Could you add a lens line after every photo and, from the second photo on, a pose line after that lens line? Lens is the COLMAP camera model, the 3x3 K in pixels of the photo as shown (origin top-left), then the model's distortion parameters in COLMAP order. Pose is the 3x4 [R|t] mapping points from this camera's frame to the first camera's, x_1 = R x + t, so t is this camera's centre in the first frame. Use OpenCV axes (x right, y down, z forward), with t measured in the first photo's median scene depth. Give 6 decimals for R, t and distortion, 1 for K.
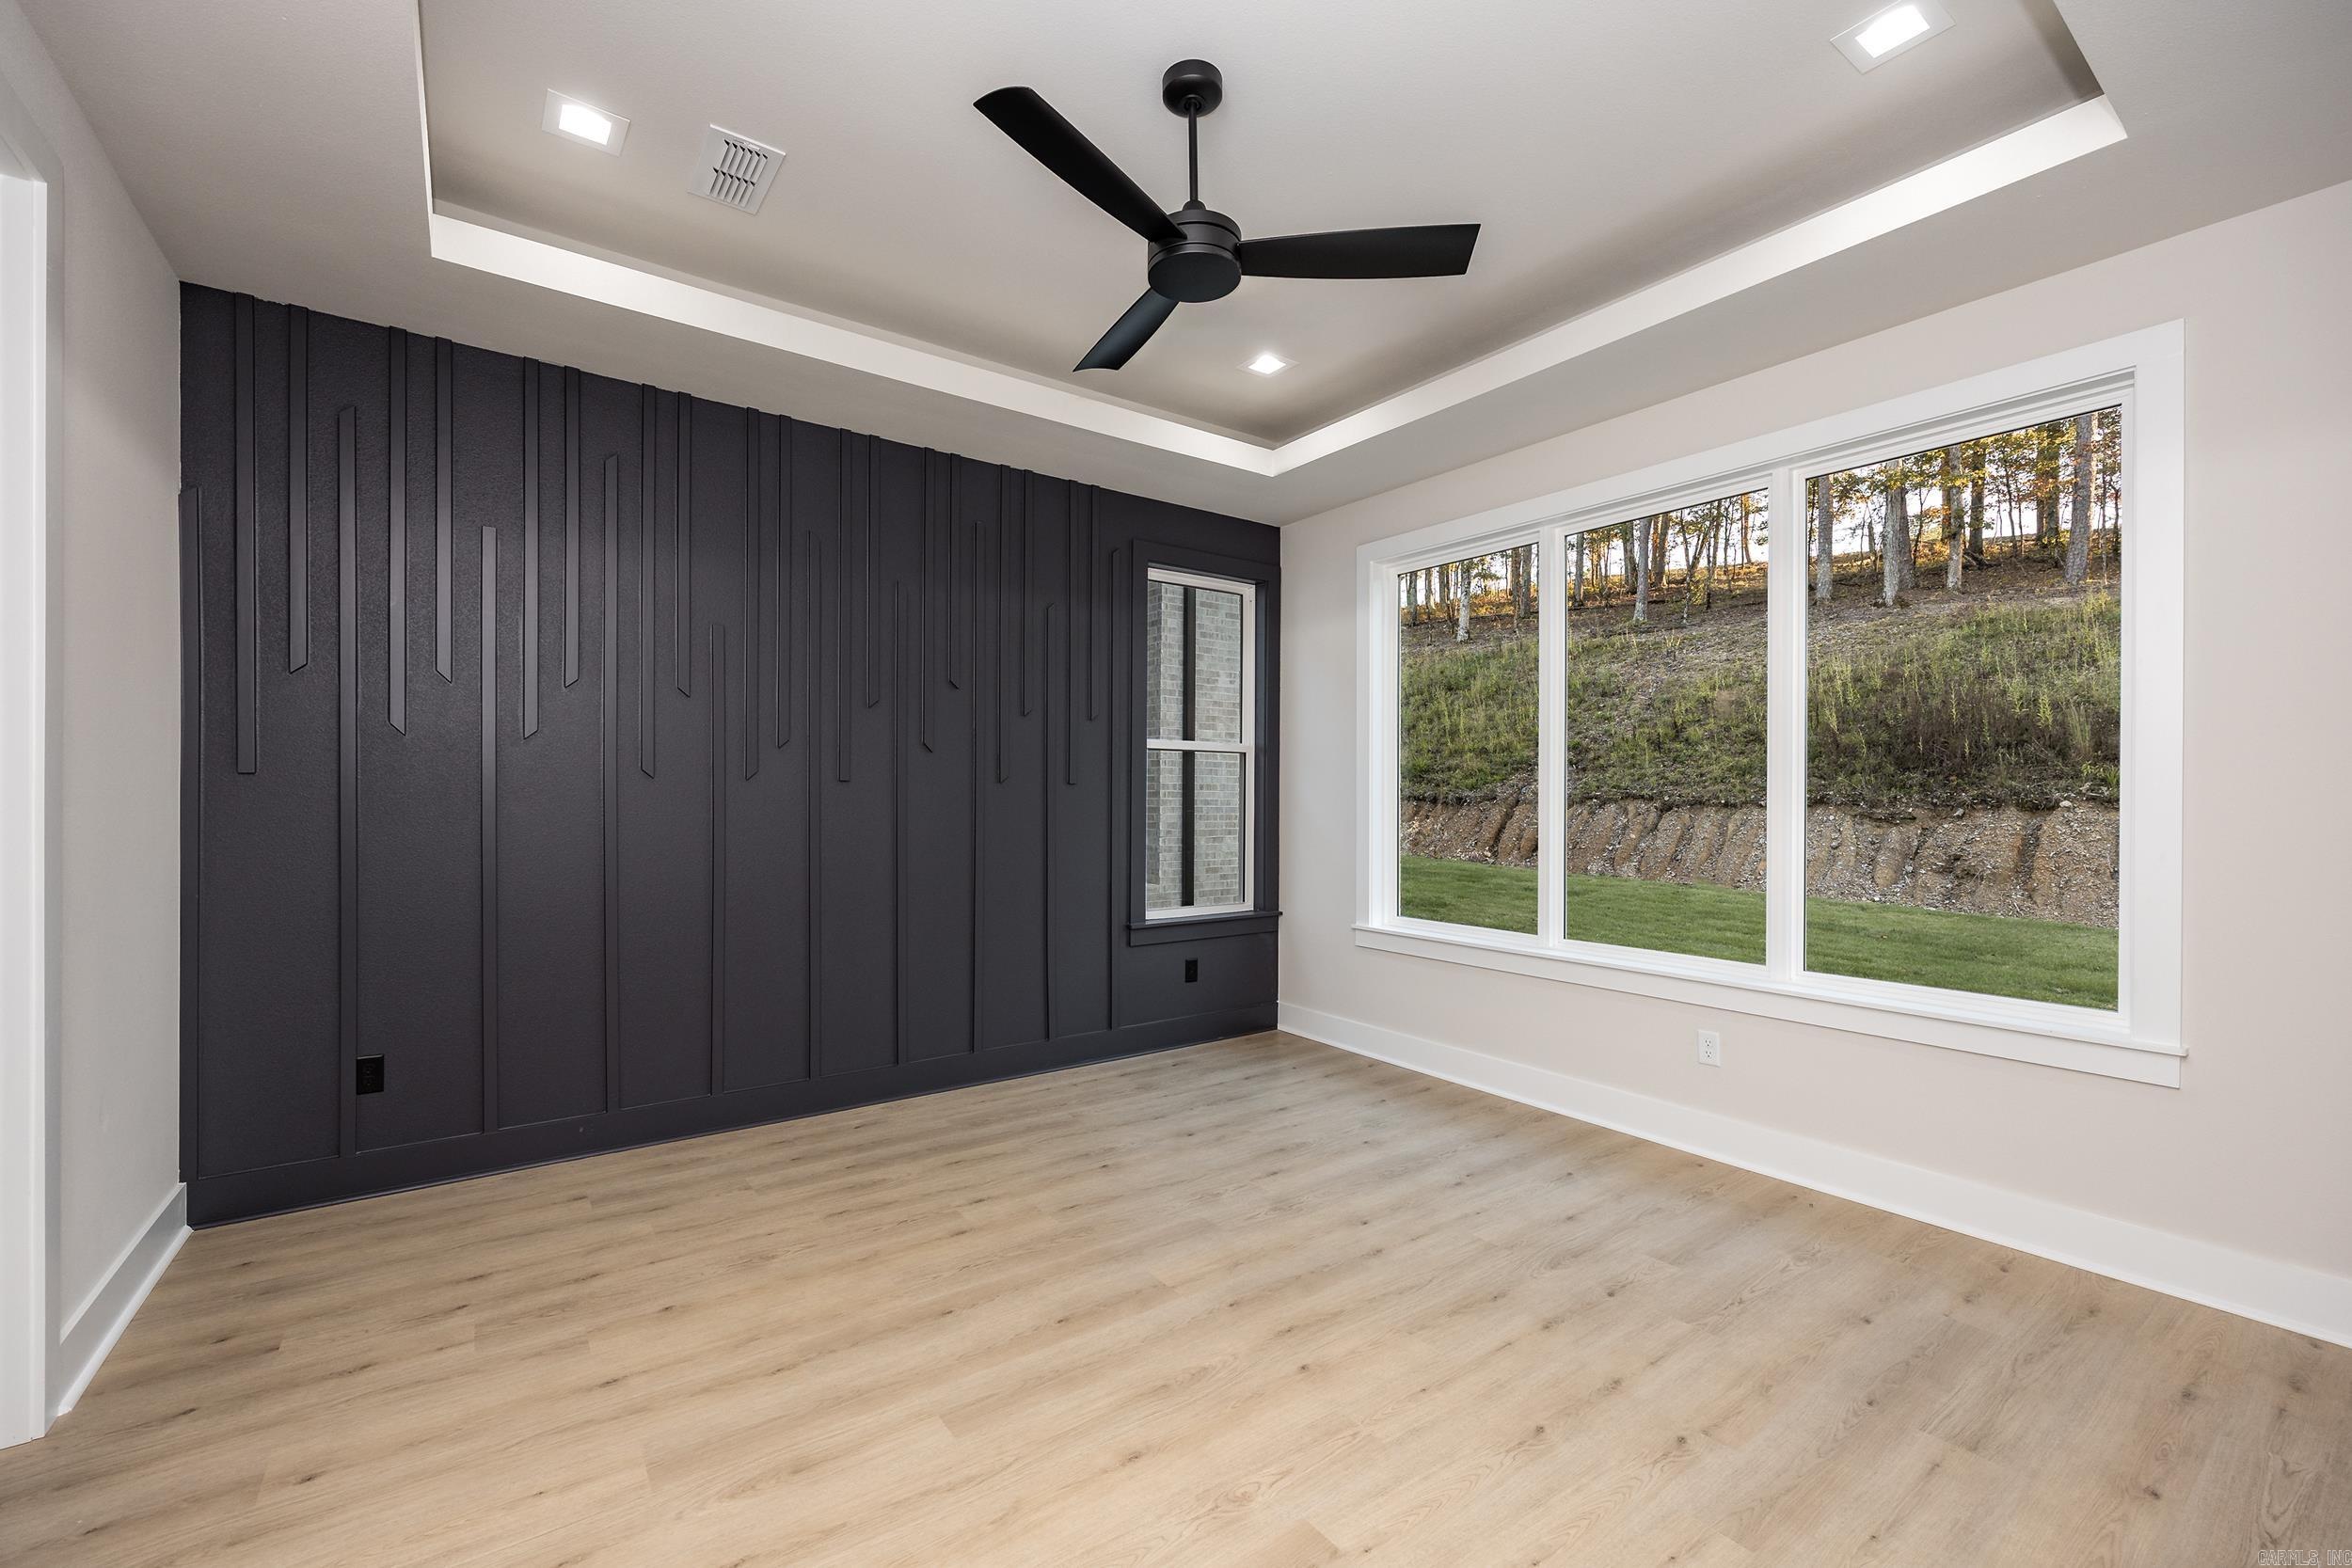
lens RADIAL K [[979.7, 0, 1177.0], [0, 979.7, 789.1], [0, 0, 1]] dist [-0.003043, 0.000450]
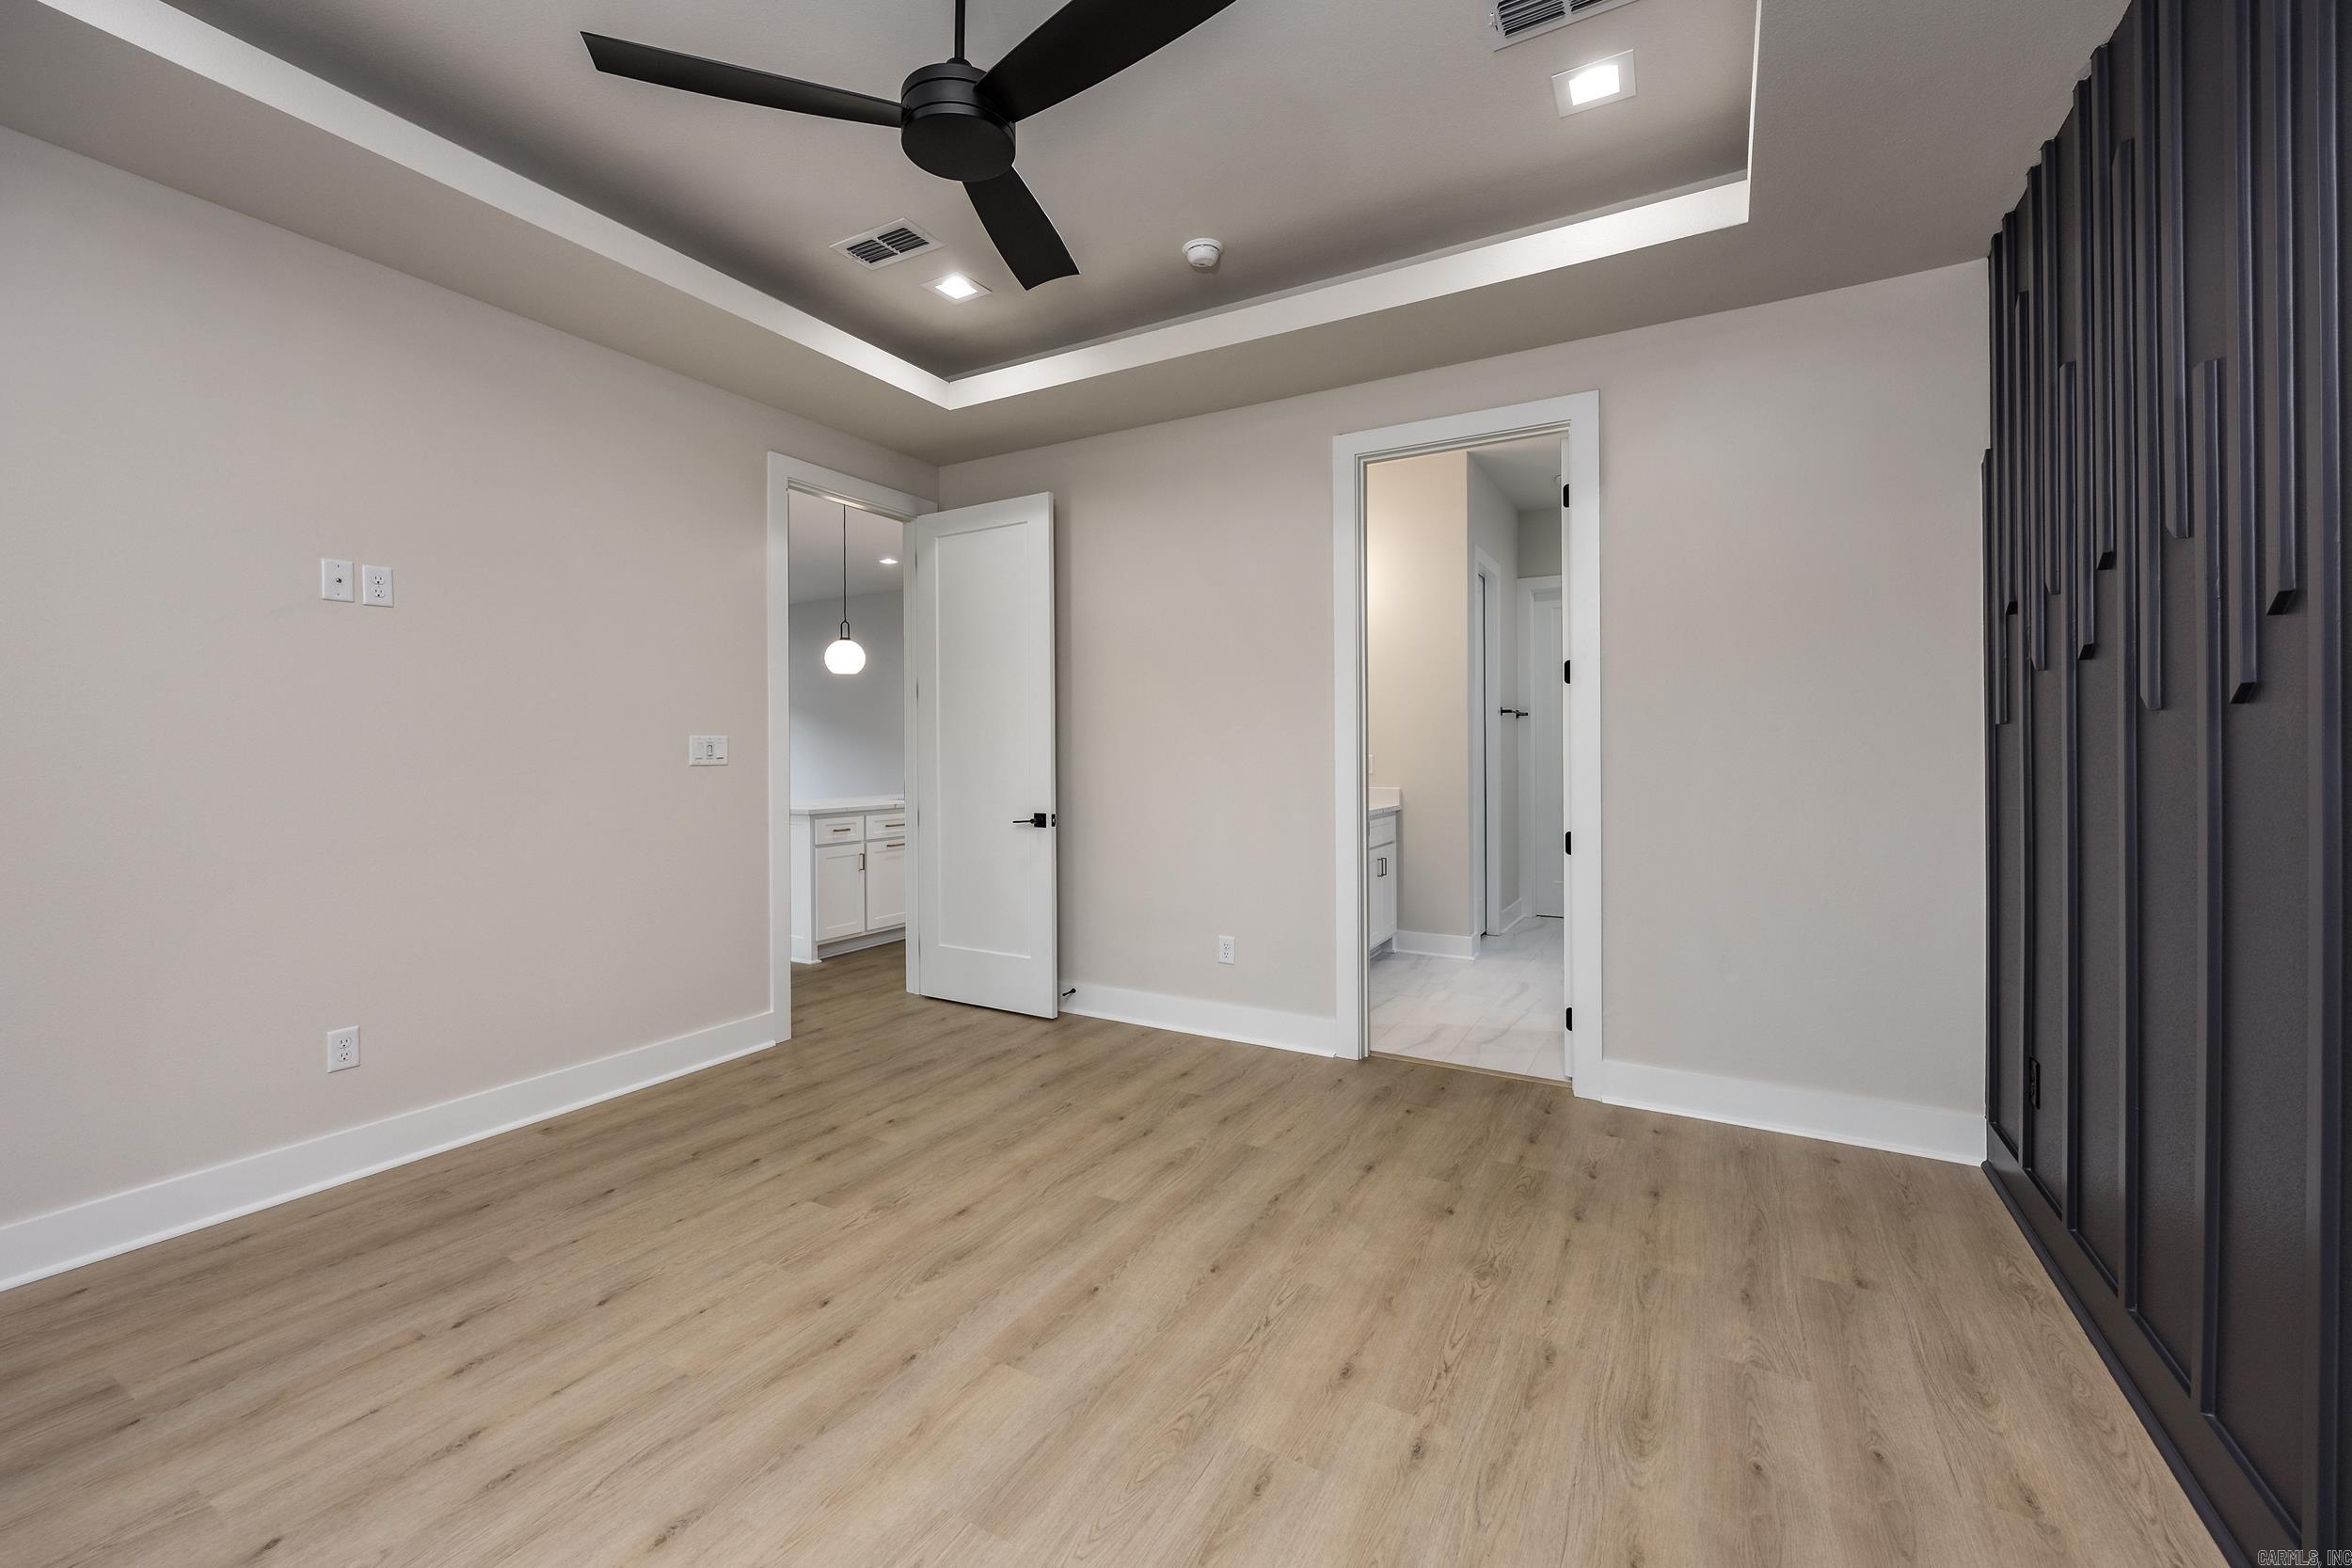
lens RADIAL K [[979.7, 0, 1174.8], [0, 979.7, 764.8], [0, 0, 1]] dist [-0.003043, 0.000450]
pose [[-0.912638, 0.001364, -0.408767, 0.205489], [-0.000320, 0.999992, 0.004052, 0.041563], [0.408769, 0.003829, -0.912630, 1.996411]]
